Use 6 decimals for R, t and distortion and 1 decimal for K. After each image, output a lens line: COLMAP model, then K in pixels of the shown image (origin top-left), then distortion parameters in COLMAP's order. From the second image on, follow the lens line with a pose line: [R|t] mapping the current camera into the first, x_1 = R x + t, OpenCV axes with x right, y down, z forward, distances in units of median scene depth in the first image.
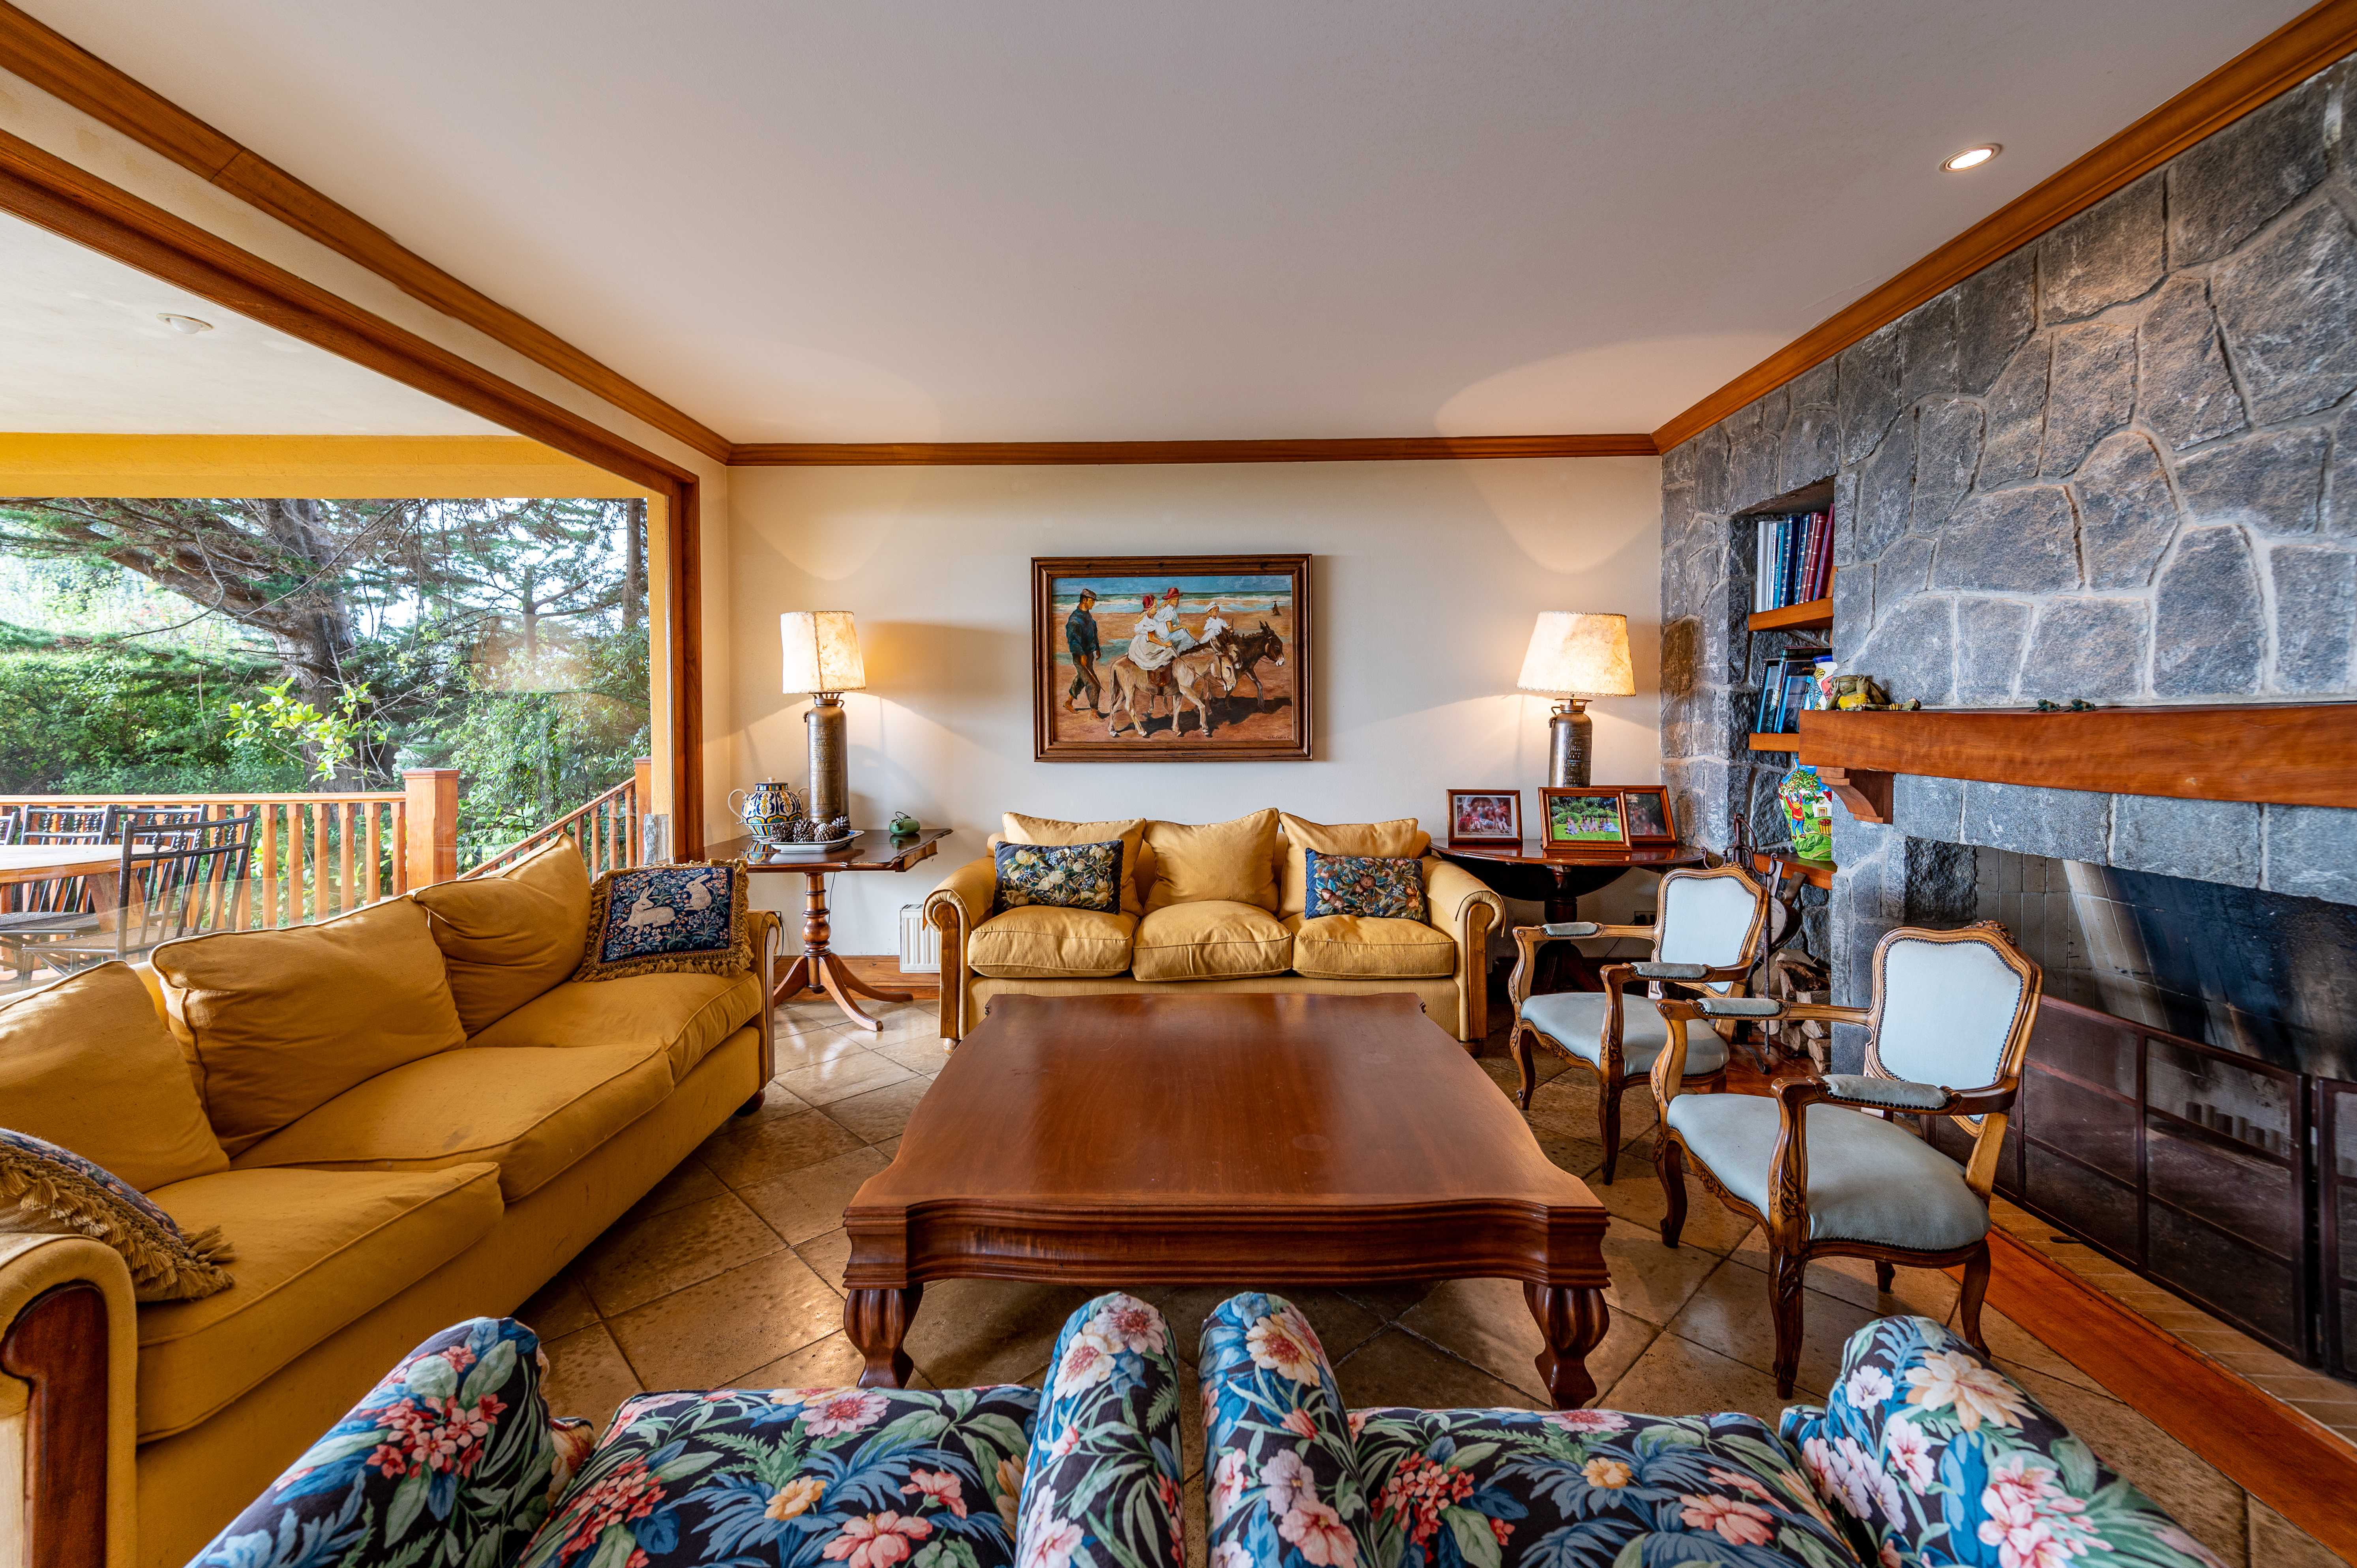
lens RADIAL K [[992.6, 0, 1178.2], [0, 992.6, 729.3], [0, 0, 1]] dist [0.025562, -0.000076]
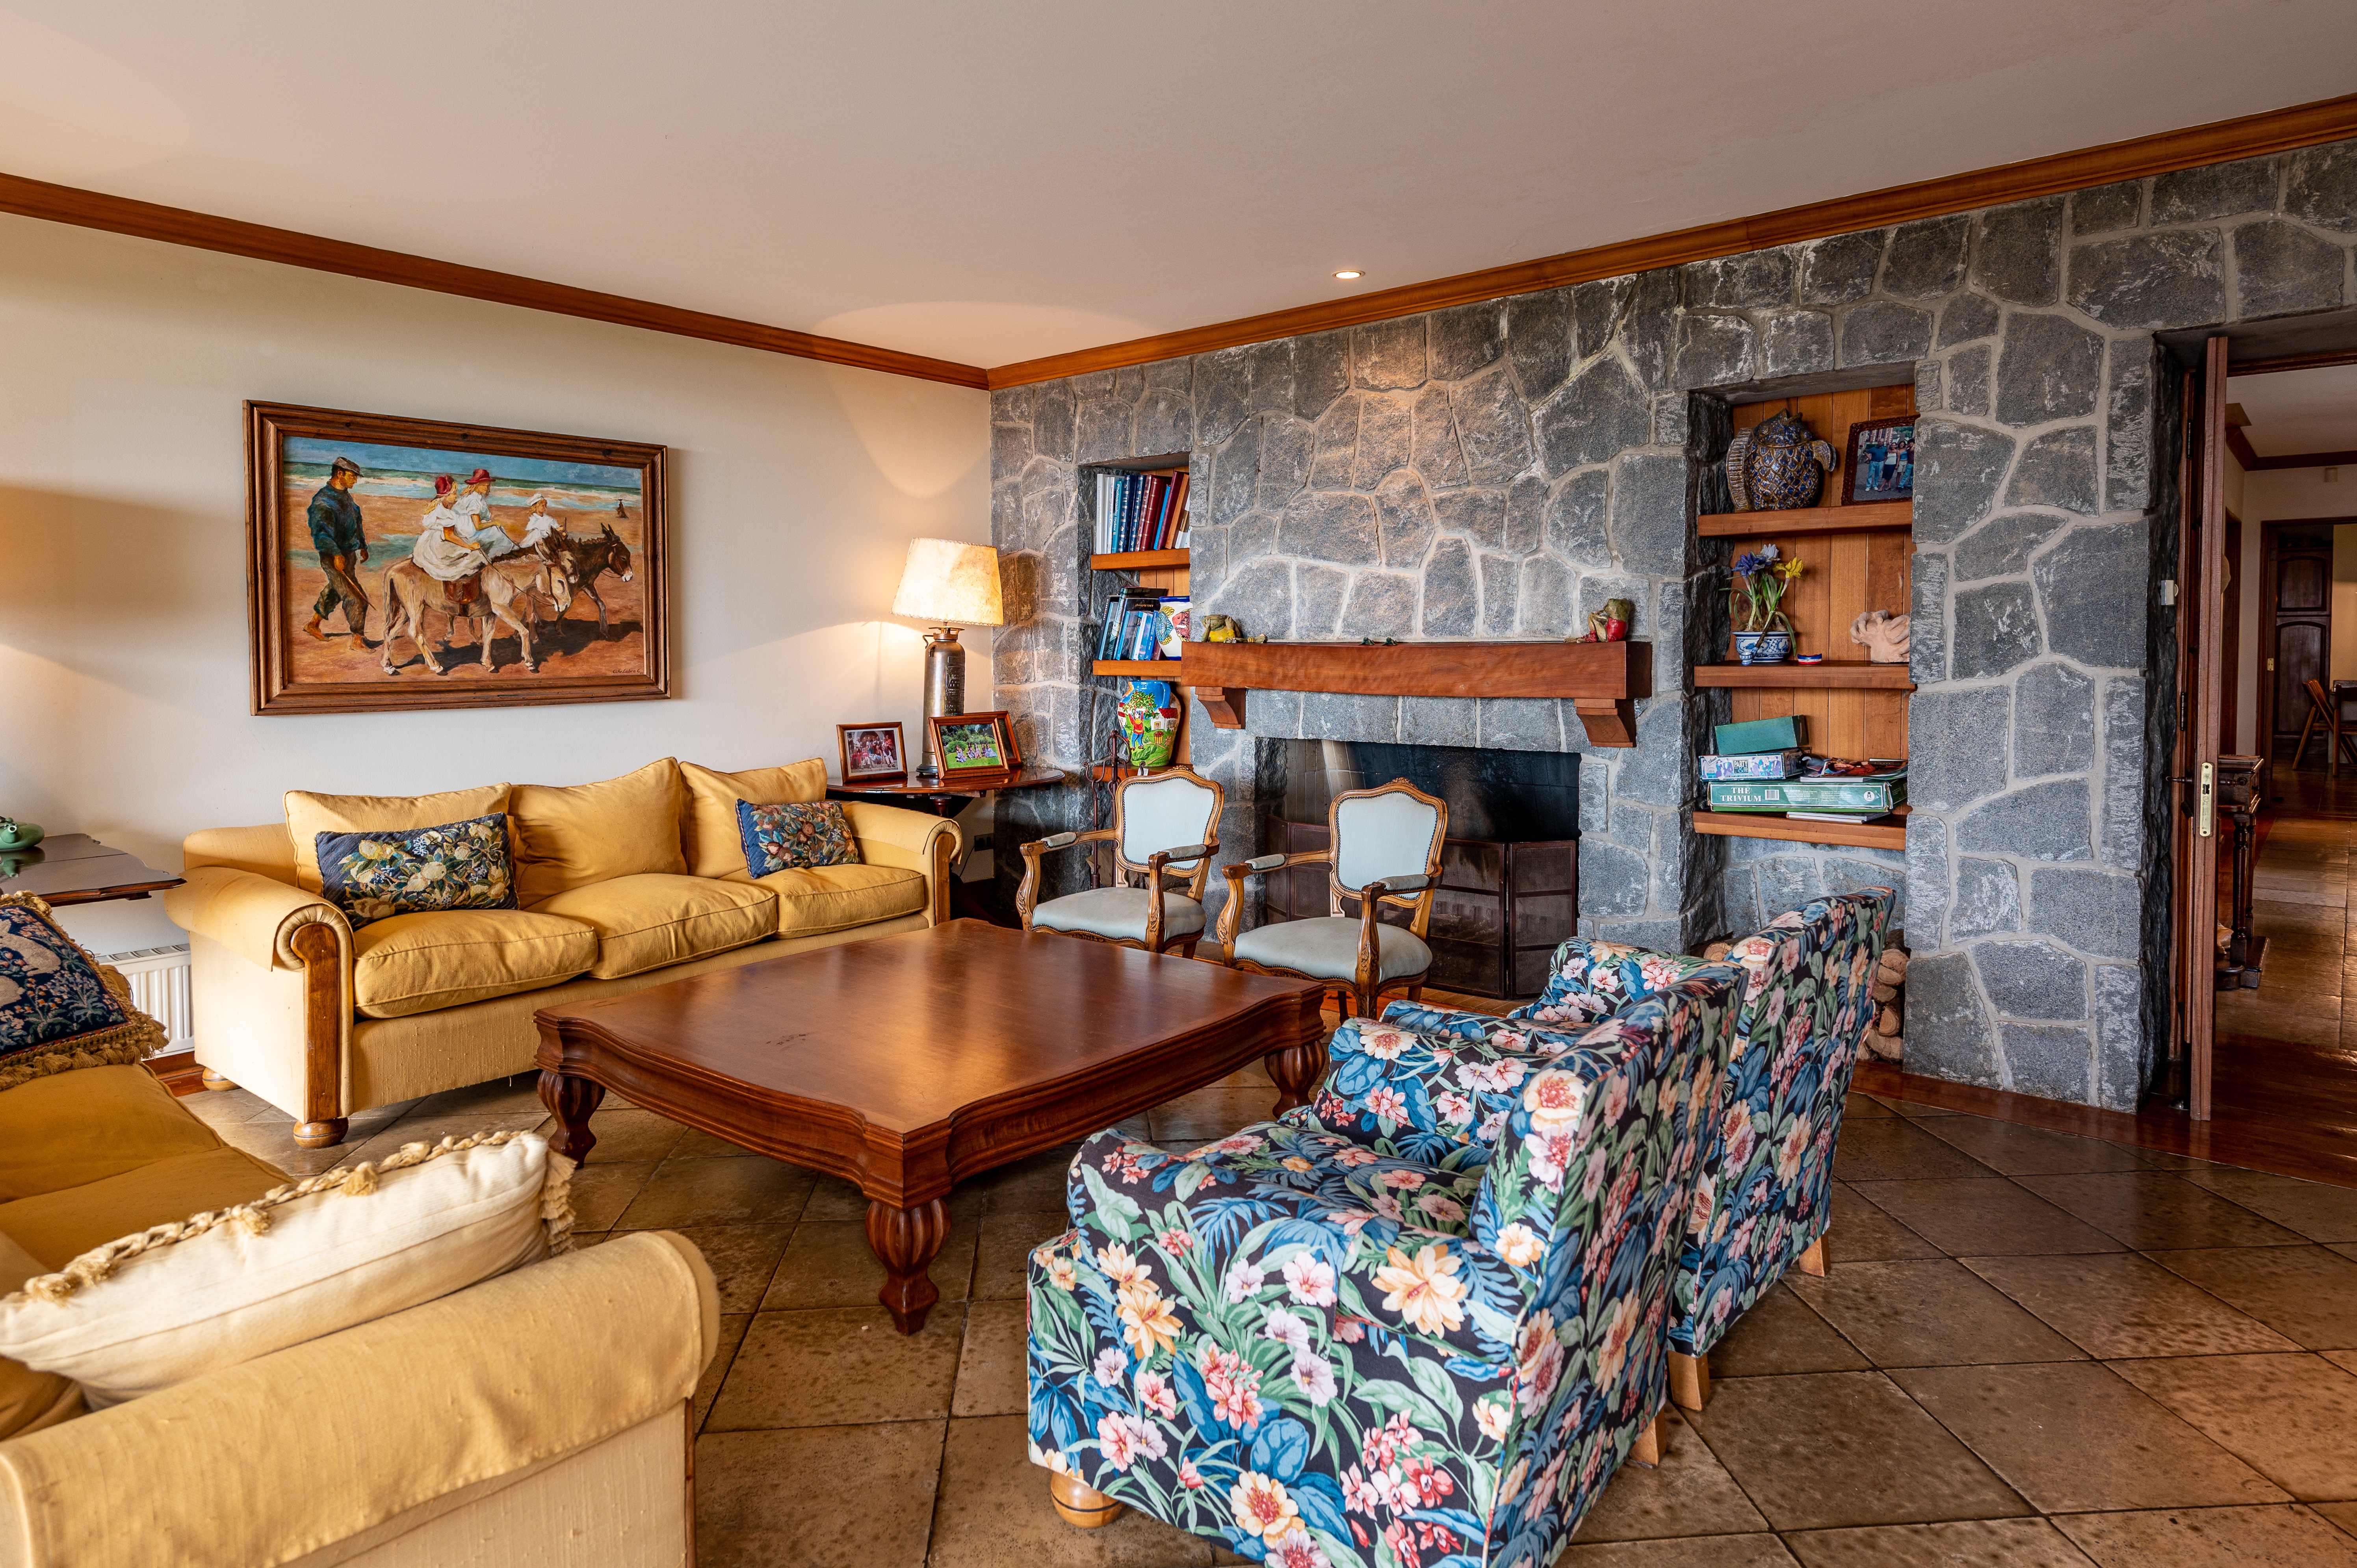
lens RADIAL K [[1376.7, 0, 1179.8], [0, 1376.7, 673.2], [0, 0, 1]] dist [0.030224, -0.001589]
pose [[0.628527, -0.018185, 0.777576, -0.577277], [0.006621, 0.999816, 0.018030, -0.009038], [-0.777760, -0.006184, 0.628531, -0.051298]]
